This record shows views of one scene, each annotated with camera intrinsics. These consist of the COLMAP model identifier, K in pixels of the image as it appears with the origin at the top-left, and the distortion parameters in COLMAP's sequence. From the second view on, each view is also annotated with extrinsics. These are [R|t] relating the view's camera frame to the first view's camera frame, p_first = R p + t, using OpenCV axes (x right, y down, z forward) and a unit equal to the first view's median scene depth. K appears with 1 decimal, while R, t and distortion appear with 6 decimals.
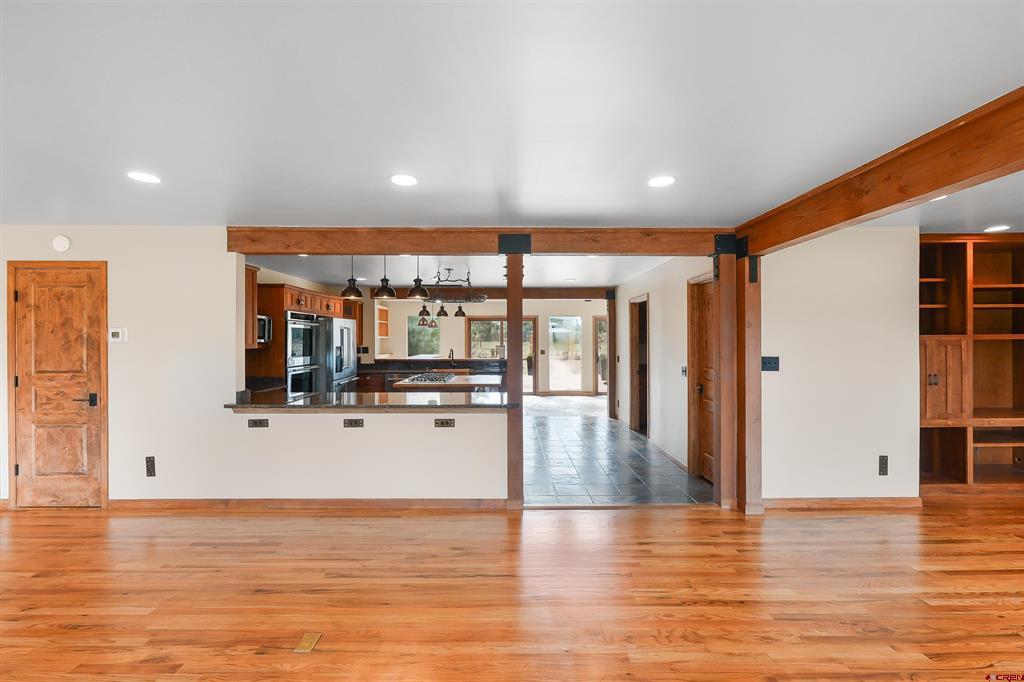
lens RADIAL K [[433.3, 0, 511.4], [0, 433.3, 335.6], [0, 0, 1]] dist [-0.002582, -0.000810]
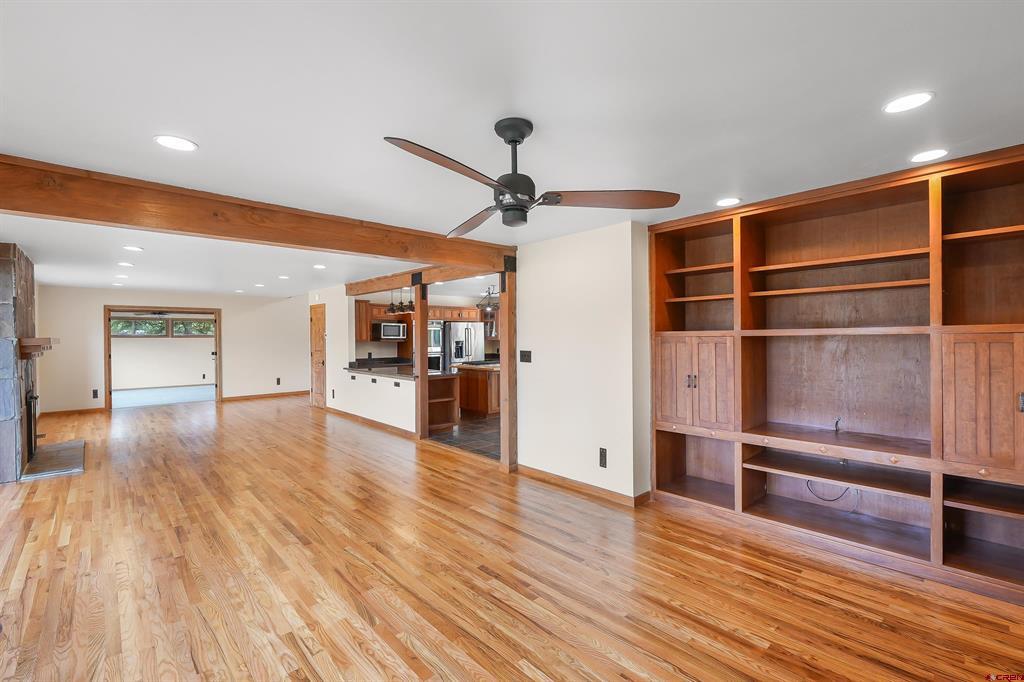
lens RADIAL K [[433.3, 0, 506.1], [0, 433.3, 341.3], [0, 0, 1]] dist [-0.002582, -0.000810]
pose [[0.685647, 0.006296, -0.727907, 1.428200], [-0.004431, 0.999980, 0.004475, 0.017435], [0.727921, 0.000157, 0.685661, 0.117599]]
